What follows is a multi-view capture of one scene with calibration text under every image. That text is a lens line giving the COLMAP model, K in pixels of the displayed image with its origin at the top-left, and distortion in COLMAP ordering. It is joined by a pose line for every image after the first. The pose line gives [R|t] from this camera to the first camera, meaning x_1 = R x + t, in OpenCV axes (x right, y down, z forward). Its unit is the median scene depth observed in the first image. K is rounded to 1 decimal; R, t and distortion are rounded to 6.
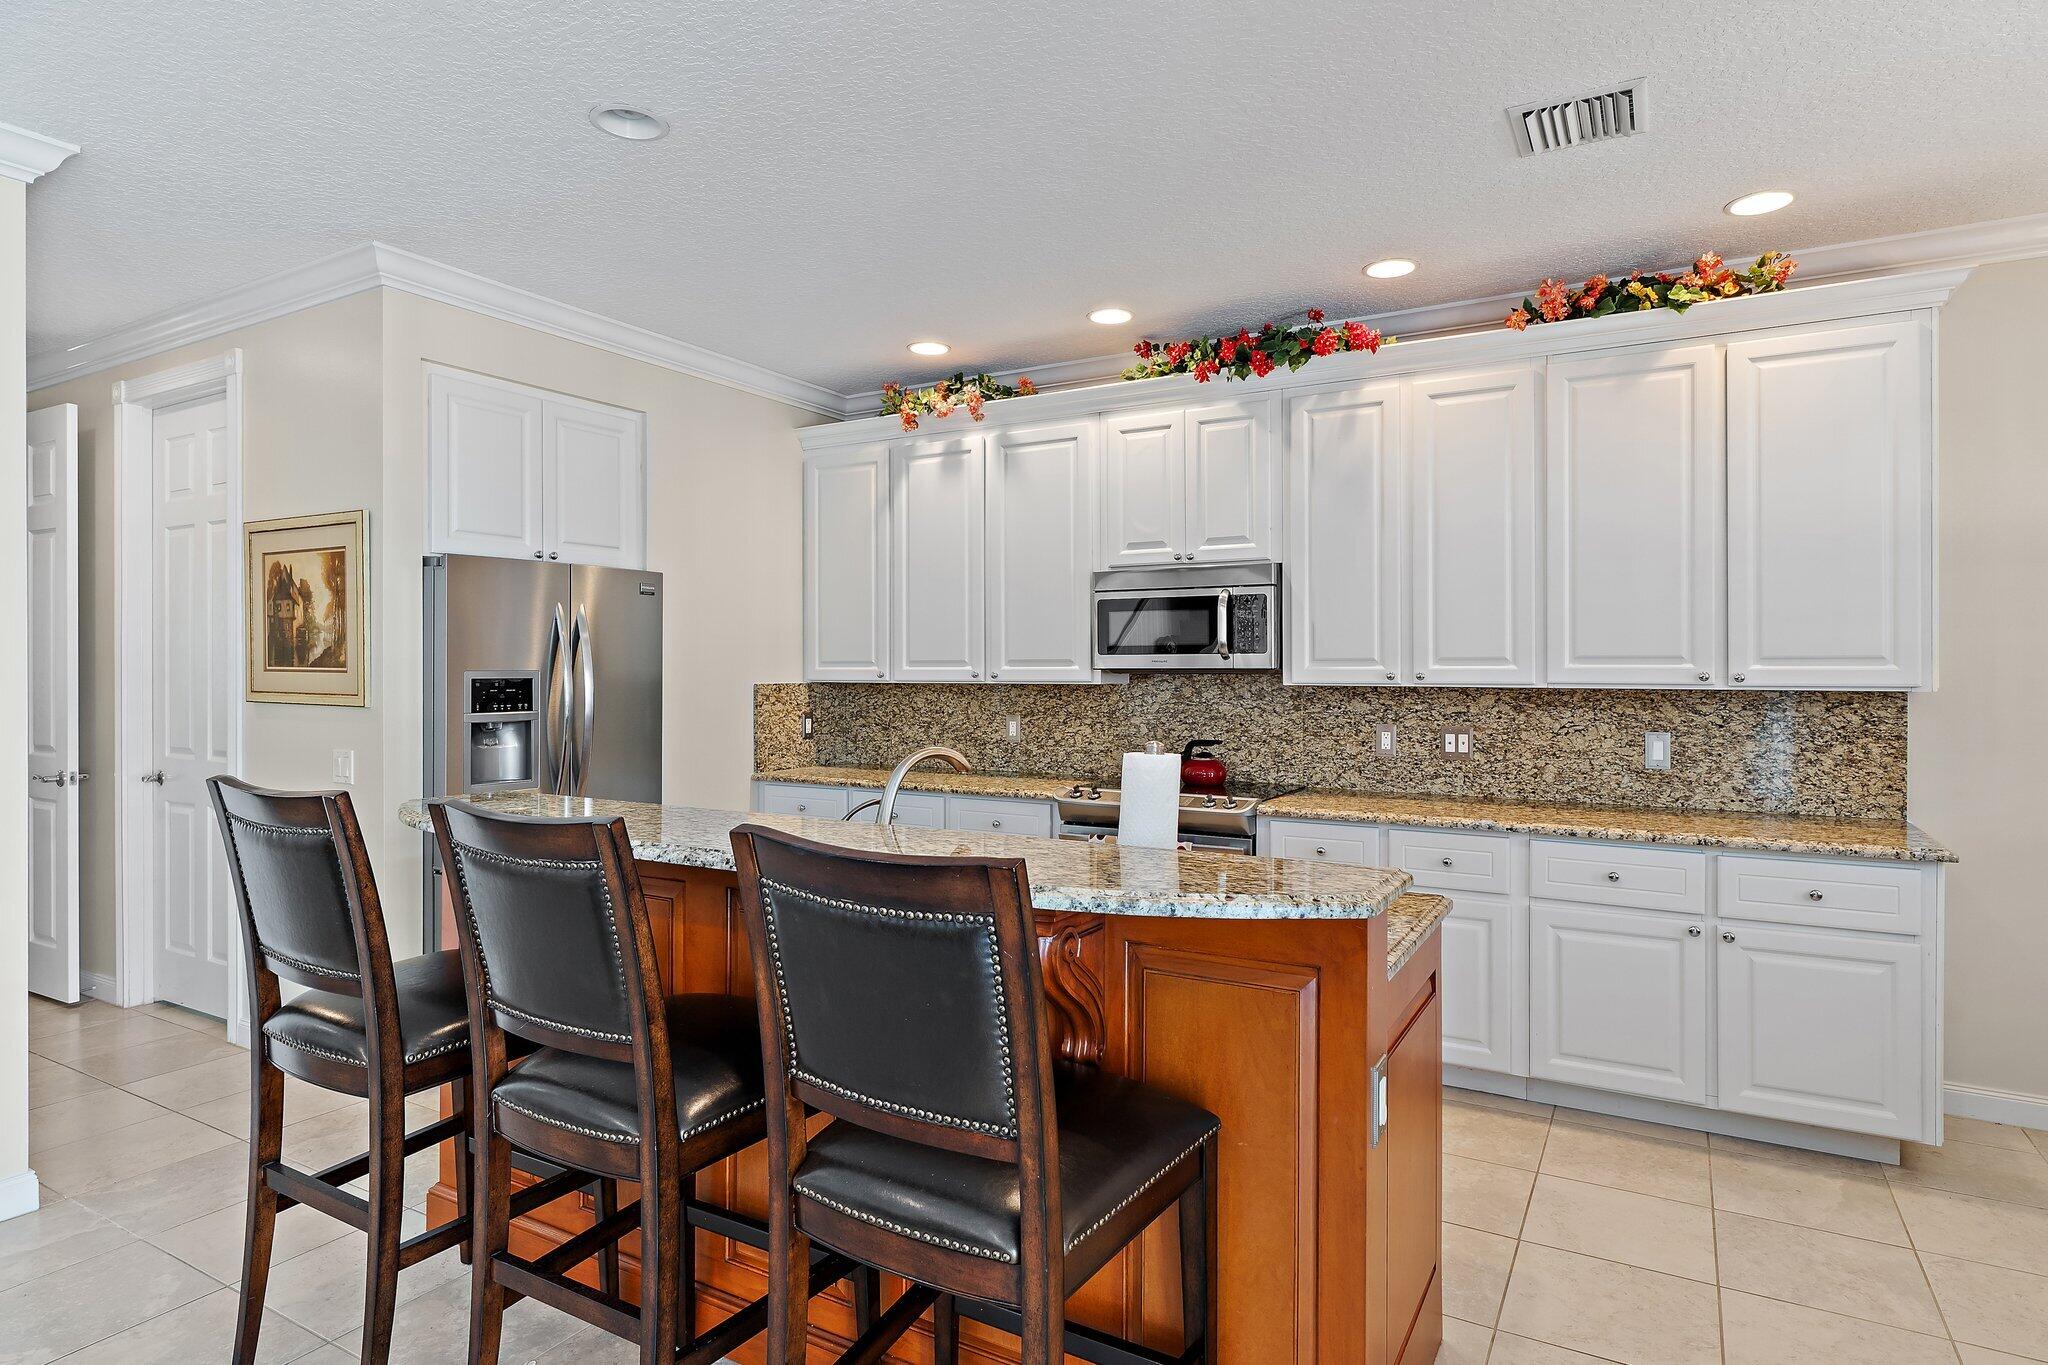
lens RADIAL K [[1136.0, 0, 1030.6], [0, 1136.0, 666.2], [0, 0, 1]] dist [-0.001987, -0.000215]
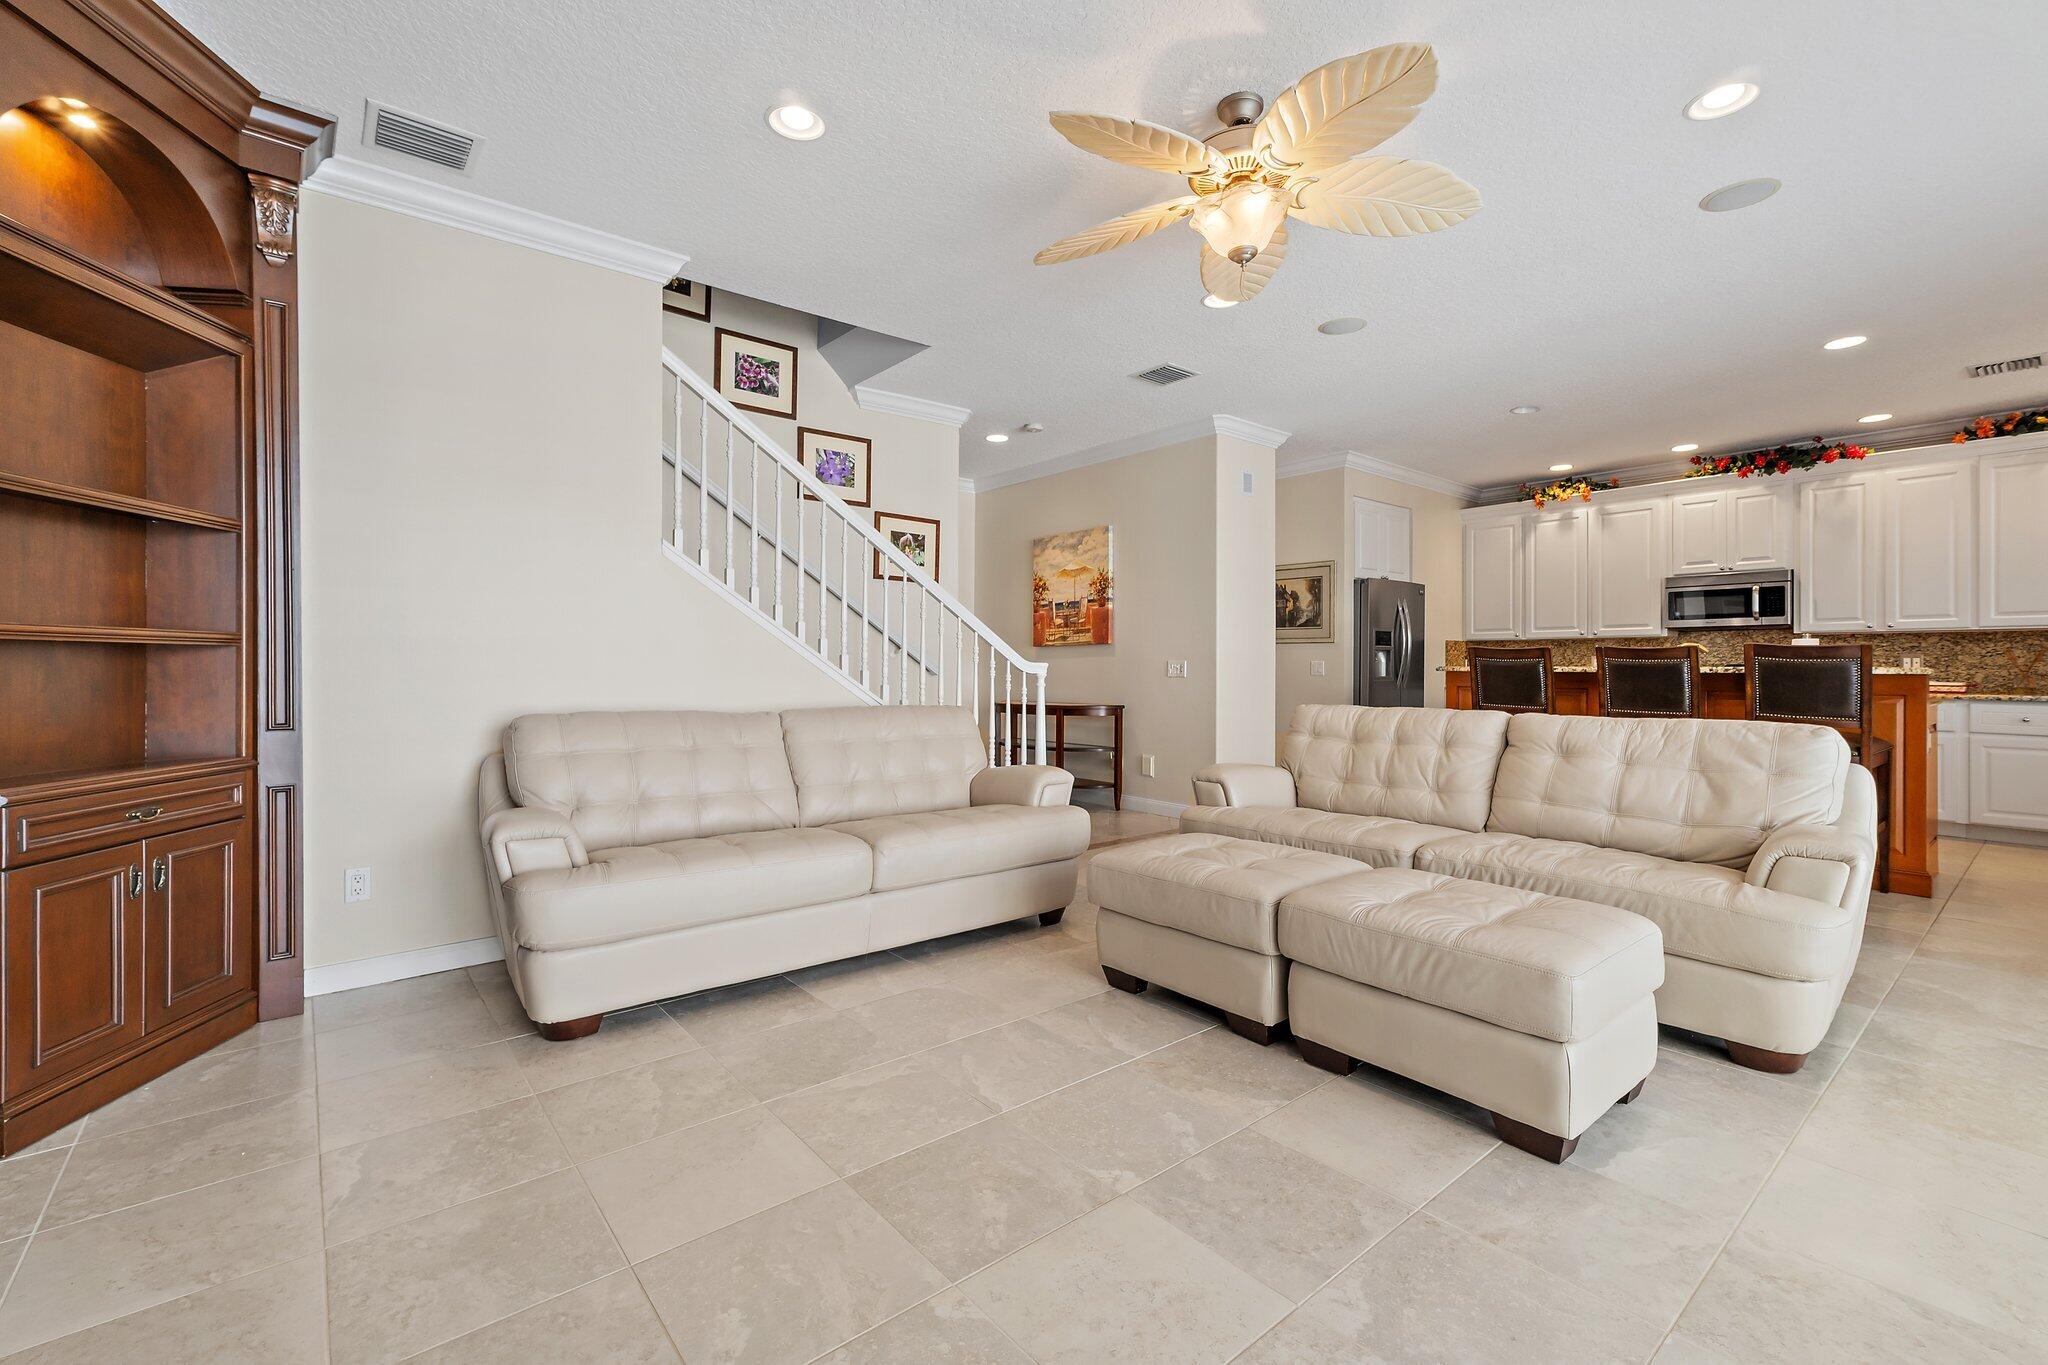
lens RADIAL K [[876.3, 0, 1051.4], [0, 876.3, 664.8], [0, 0, 1]] dist [0.010079, -0.001903]
pose [[0.938943, 0.002946, -0.344059, -0.443653], [-0.003408, 0.999994, -0.000739, 0.075810], [0.344055, 0.001867, 0.938948, -0.830934]]
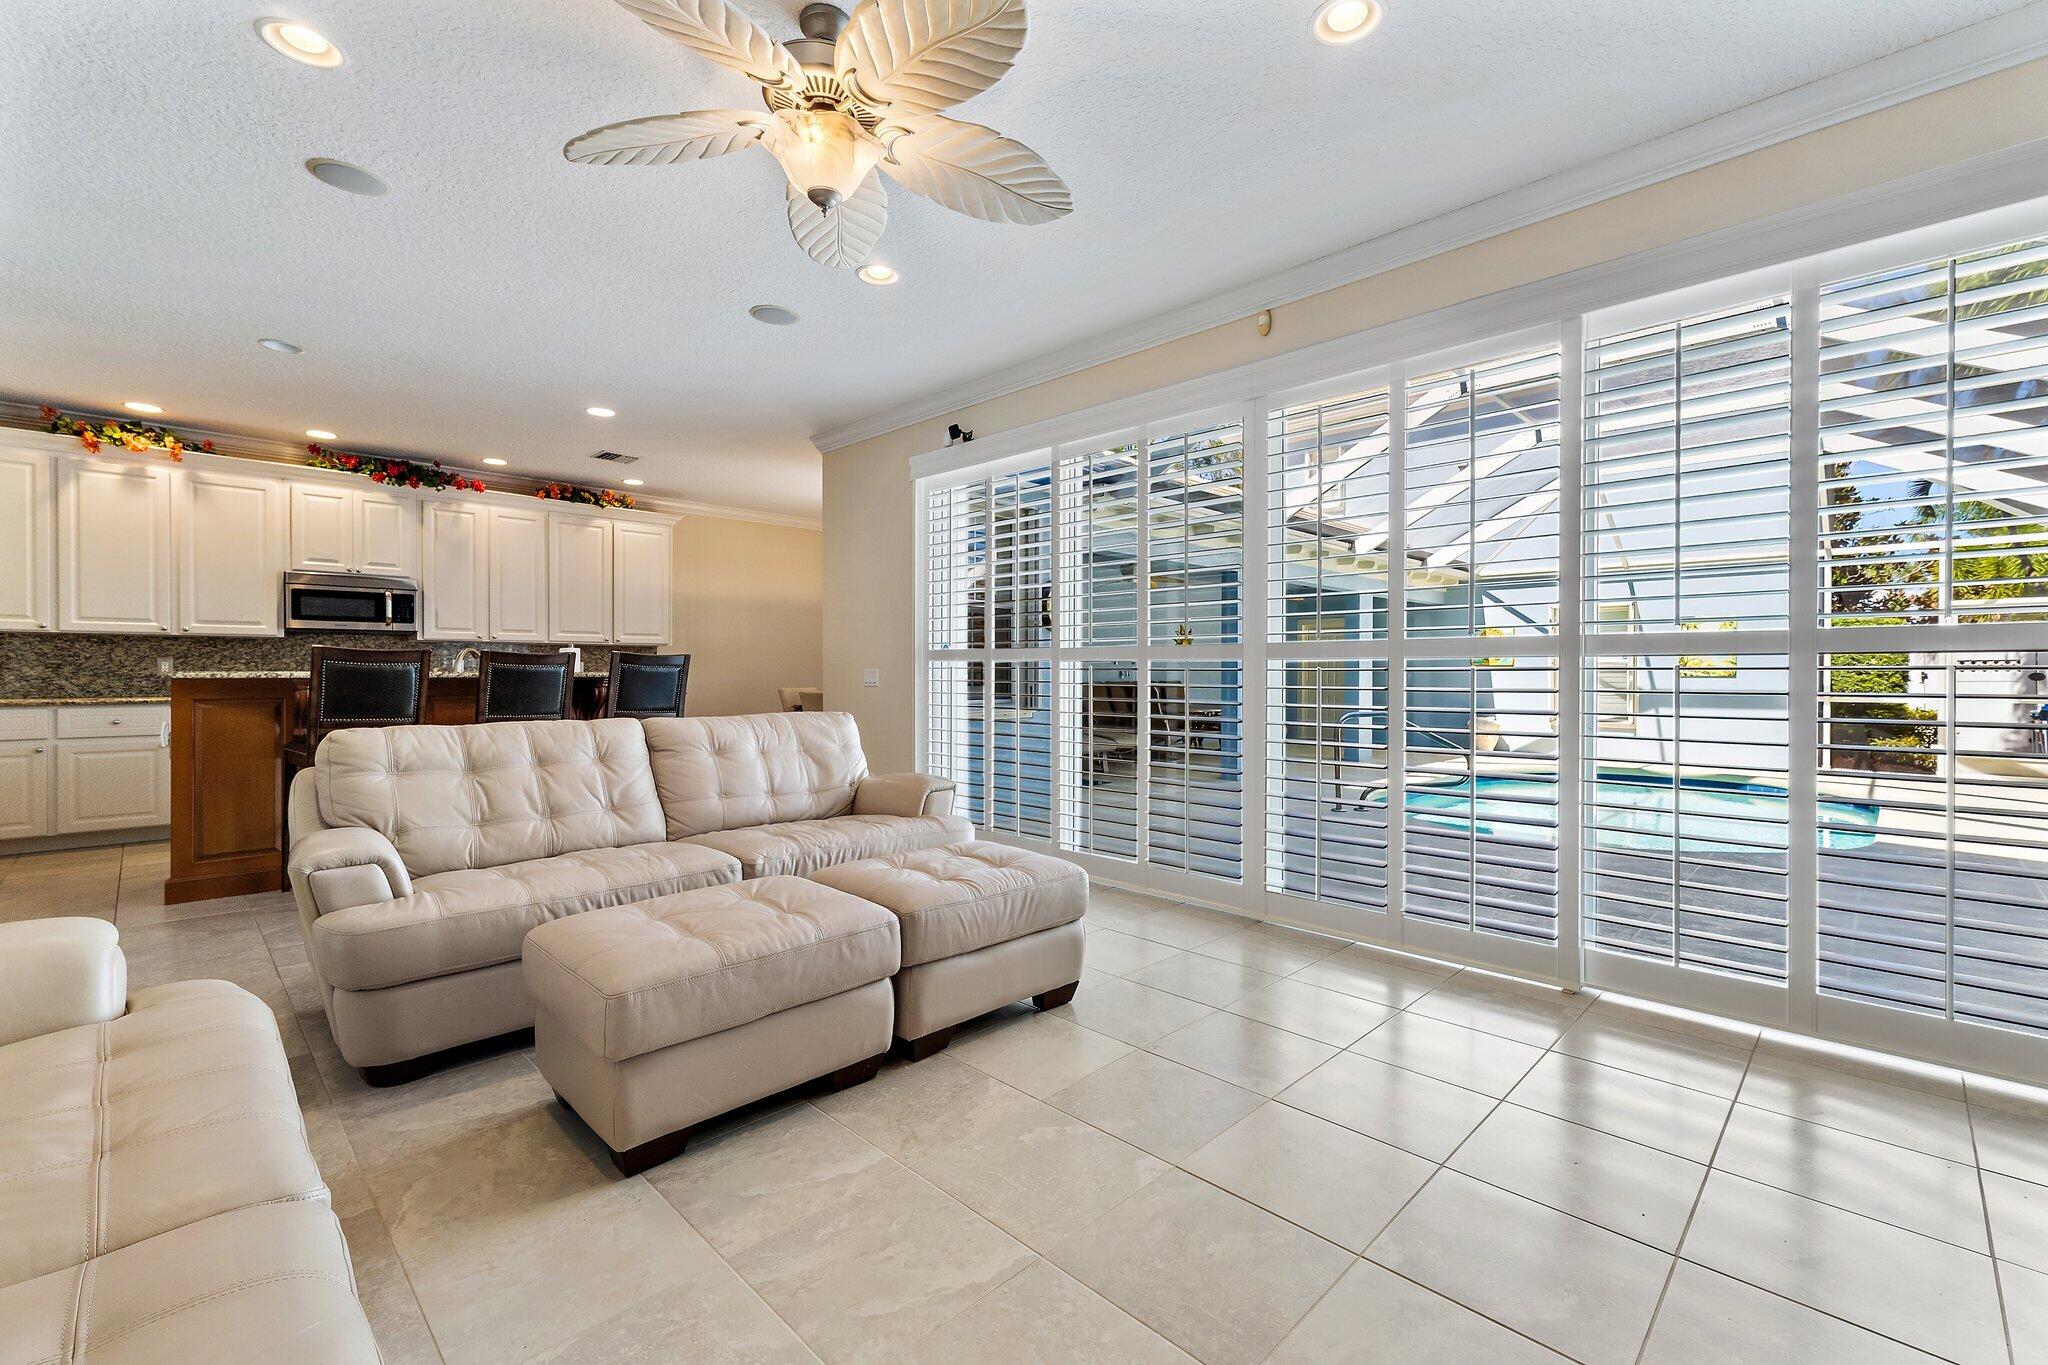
lens RADIAL K [[876.3, 0, 1022.7], [0, 876.3, 677.1], [0, 0, 1]] dist [0.010079, -0.001903]
pose [[0.270799, -0.002293, 0.962633, -1.005194], [-0.001895, 0.999994, 0.002915, 0.076783], [-0.962634, -0.002614, 0.270793, -0.473158]]
